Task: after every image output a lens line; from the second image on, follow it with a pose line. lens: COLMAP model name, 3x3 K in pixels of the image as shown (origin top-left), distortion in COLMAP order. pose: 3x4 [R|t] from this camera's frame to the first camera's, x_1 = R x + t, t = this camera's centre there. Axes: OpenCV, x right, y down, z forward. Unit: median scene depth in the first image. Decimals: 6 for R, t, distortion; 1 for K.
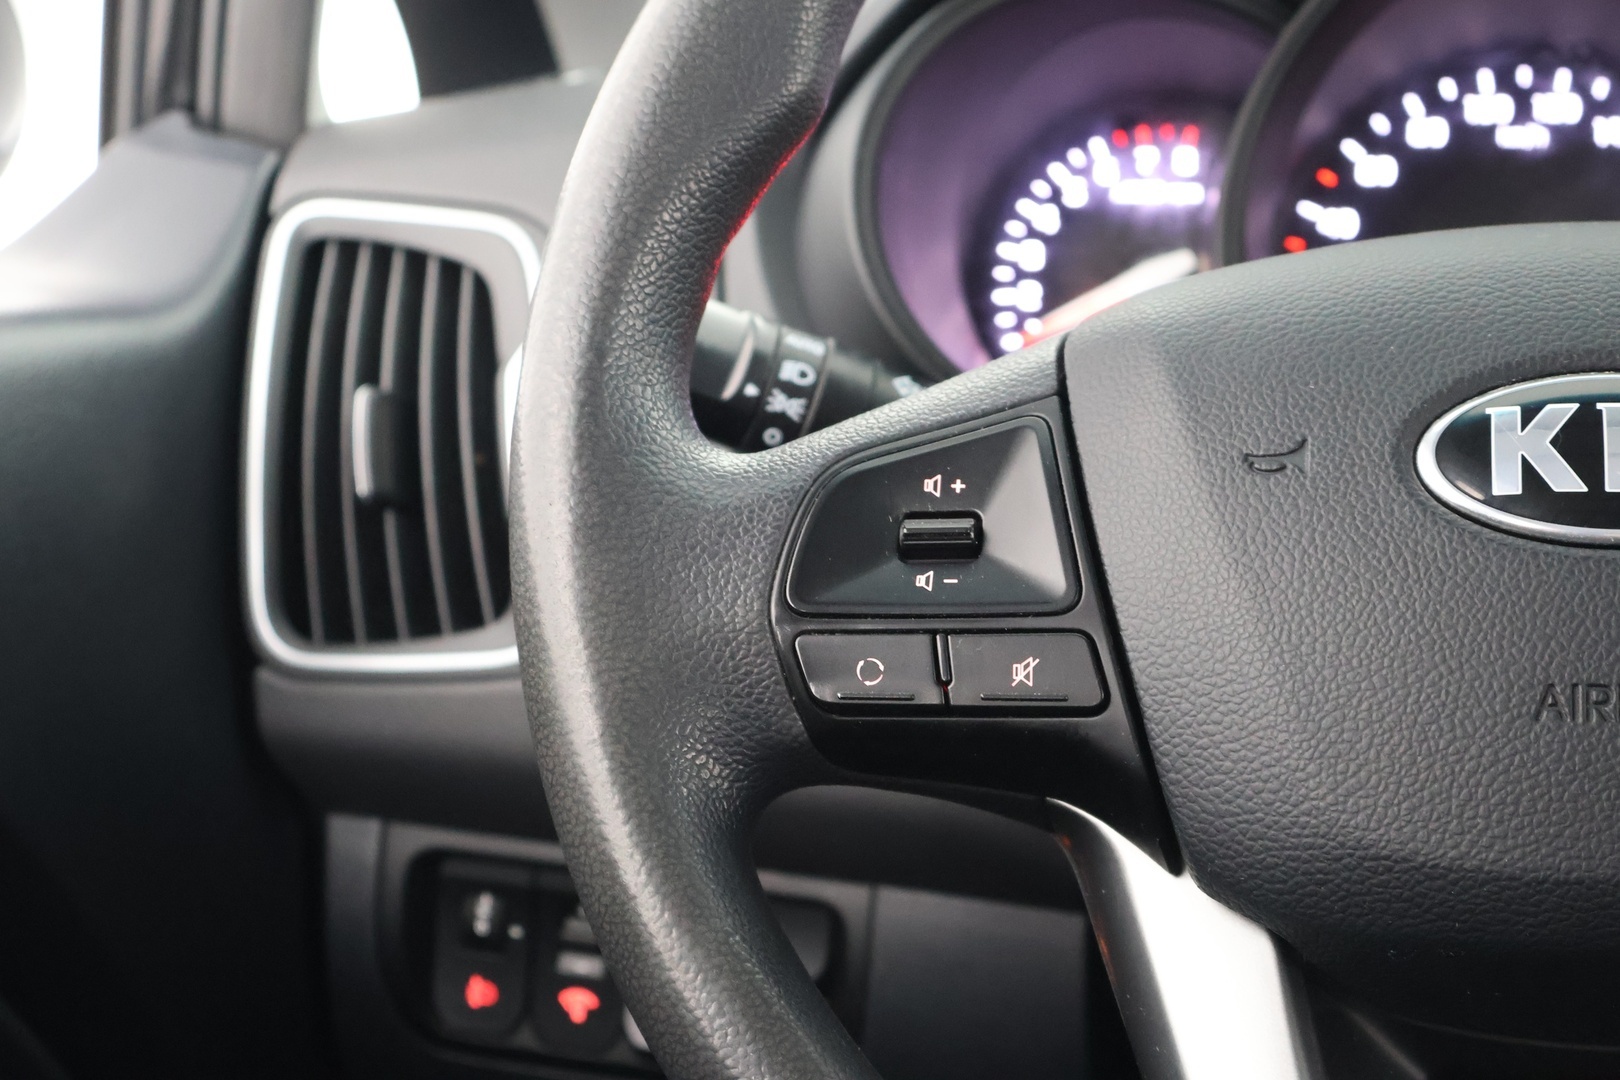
lens RADIAL K [[2675.7, 0, 810.0], [0, 2675.7, 540.0], [0, 0, 1]] dist [0.020877, -0.004328]
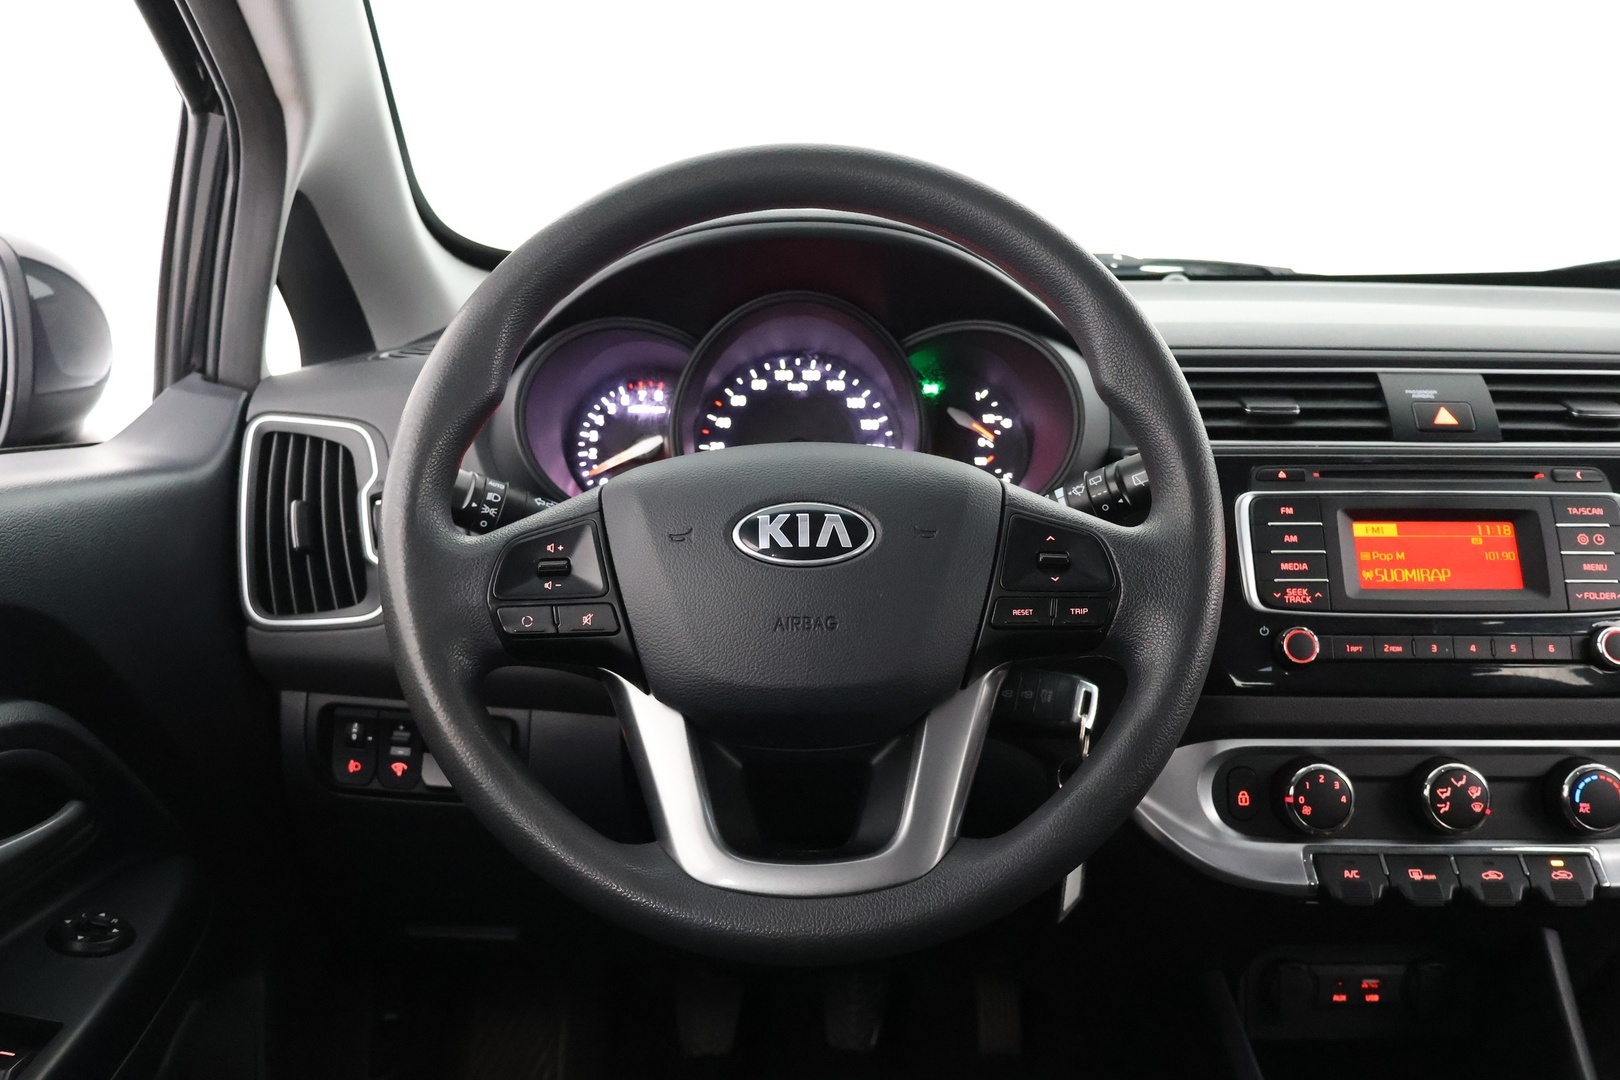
lens RADIAL K [[1409.8, 0, 810.0], [0, 1409.8, 540.0], [0, 0, 1]] dist [0.007400, 0.010229]
pose [[0.975079, -0.021695, 0.220795, -0.007311], [0.021394, 0.999764, 0.003755, -0.020142], [-0.220824, 0.001062, 0.975313, -0.274967]]
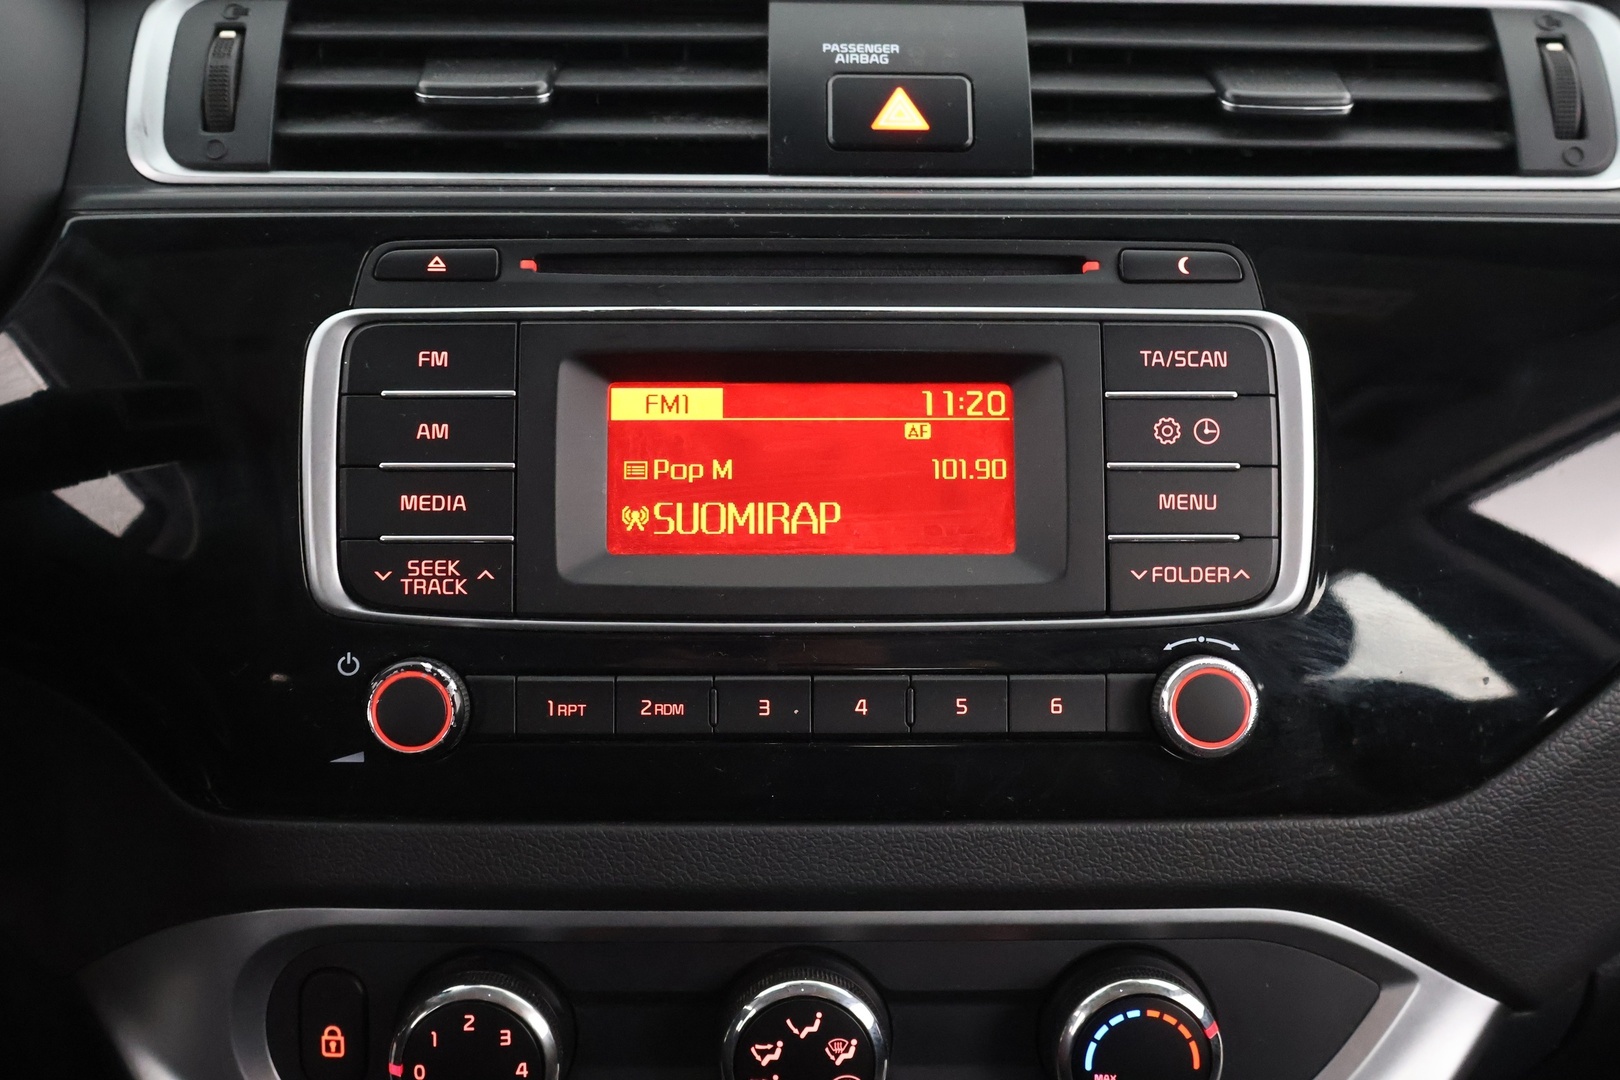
lens RADIAL K [[1727.6, 0, 810.0], [0, 1727.6, 540.0], [0, 0, 1]] dist [0.003610, 0.021998]
pose [[0.975832, -0.061479, 0.209697, 0.675549], [0.021319, 0.981815, 0.188639, -0.081643], [-0.217481, -0.179610, 0.959397, 0.220778]]
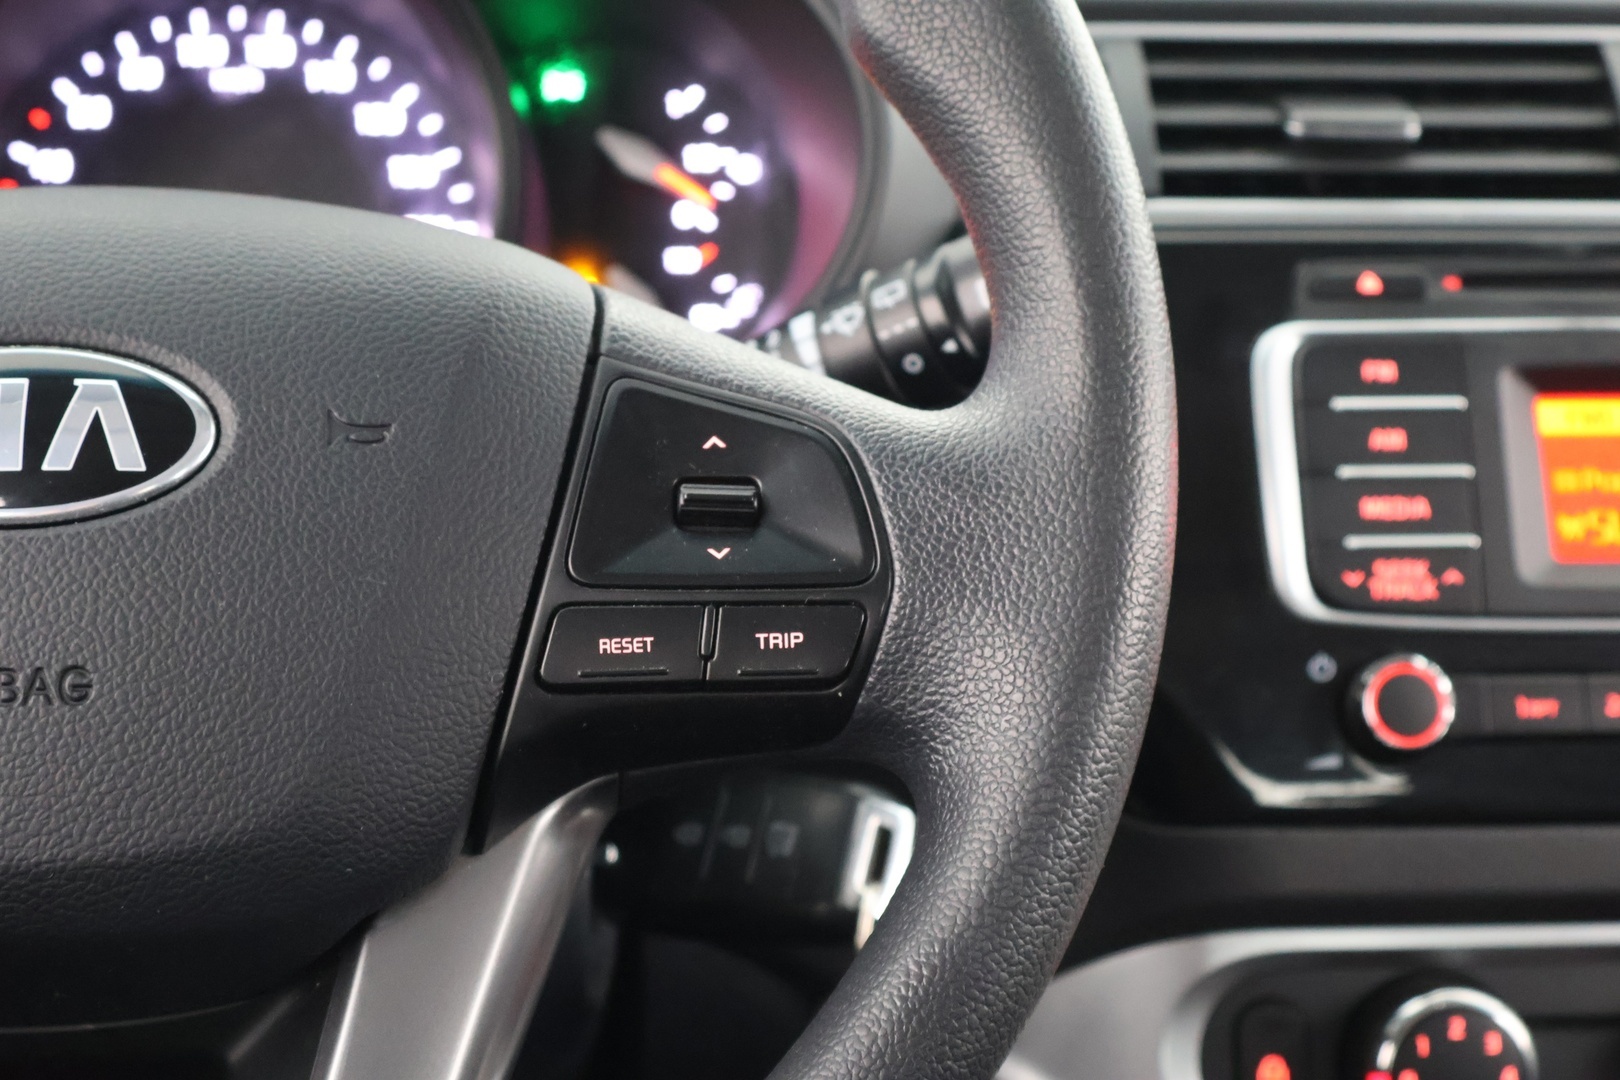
lens RADIAL K [[2675.7, 0, 810.0], [0, 2675.7, 540.0], [0, 0, 1]] dist [0.020877, -0.004328]
pose [[0.955124, -0.038411, 0.293706, 0.196663], [0.028104, 0.998835, 0.039236, -0.015319], [-0.294871, -0.029221, 0.955090, -0.016577]]
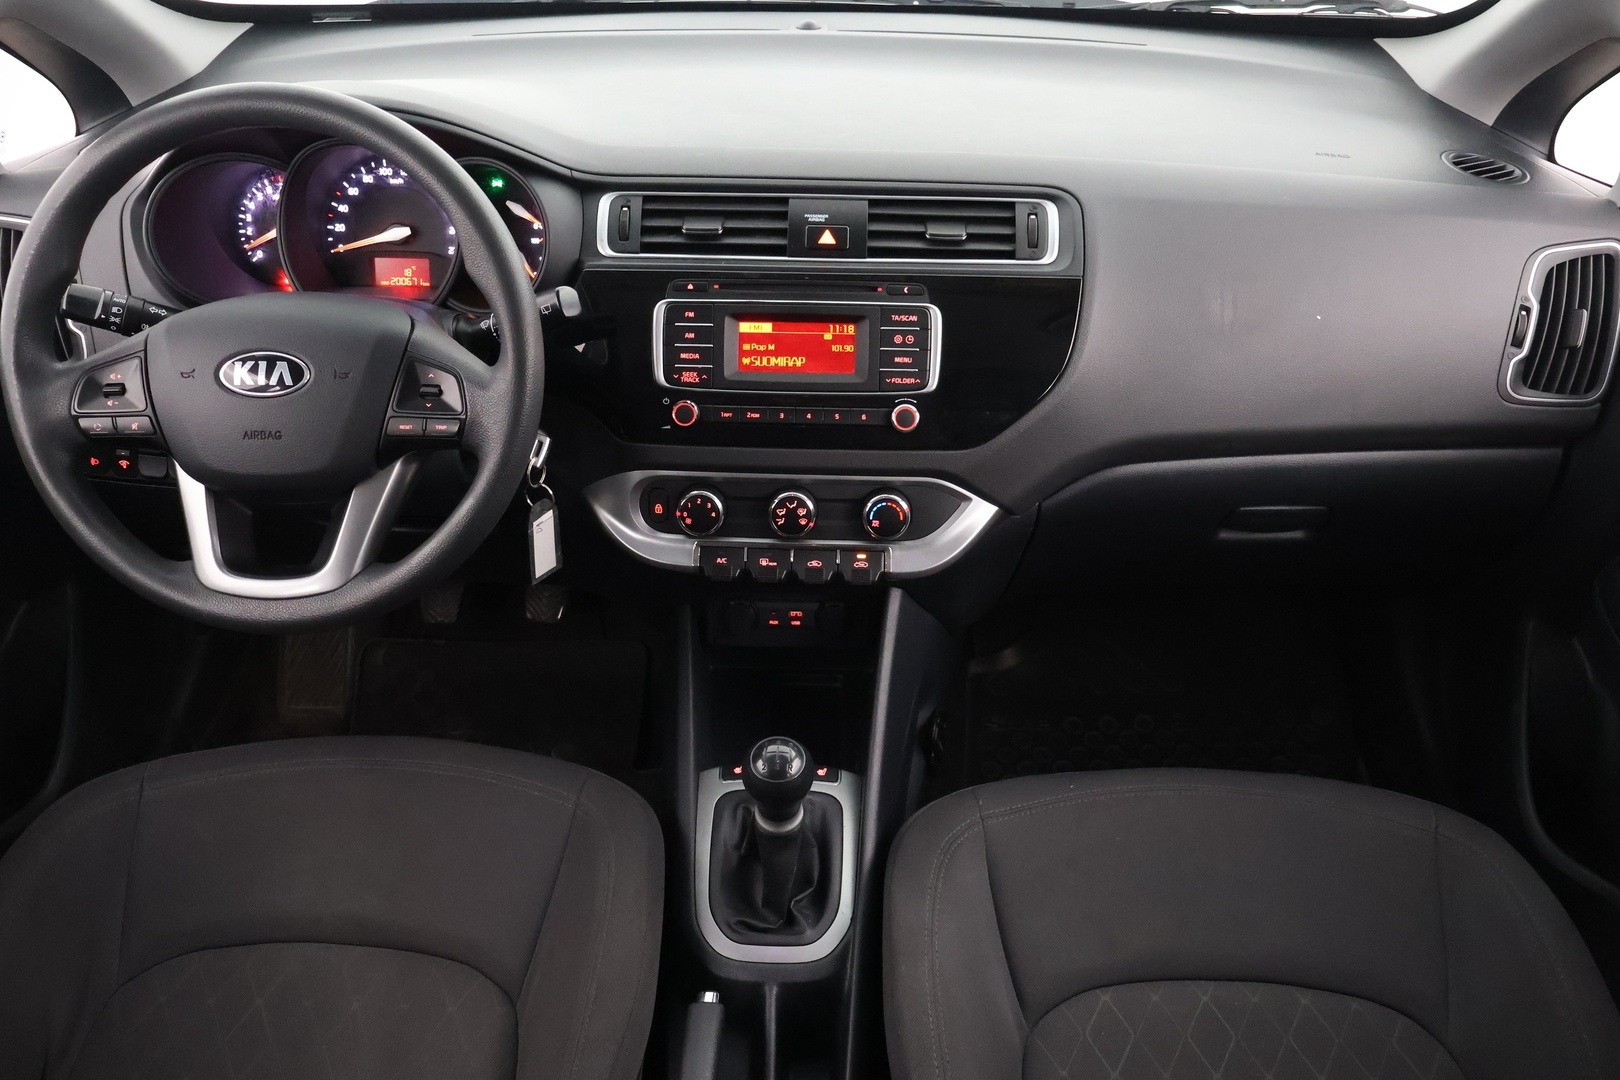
lens RADIAL K [[1366.8, 0, 810.0], [0, 1366.8, 540.0], [0, 0, 1]] dist [-0.003416, 0.012224]
pose [[0.986832, -0.068842, 0.146364, 0.557605], [0.012974, 0.935678, 0.352616, -0.366207], [-0.161224, -0.346074, 0.924251, -0.842133]]
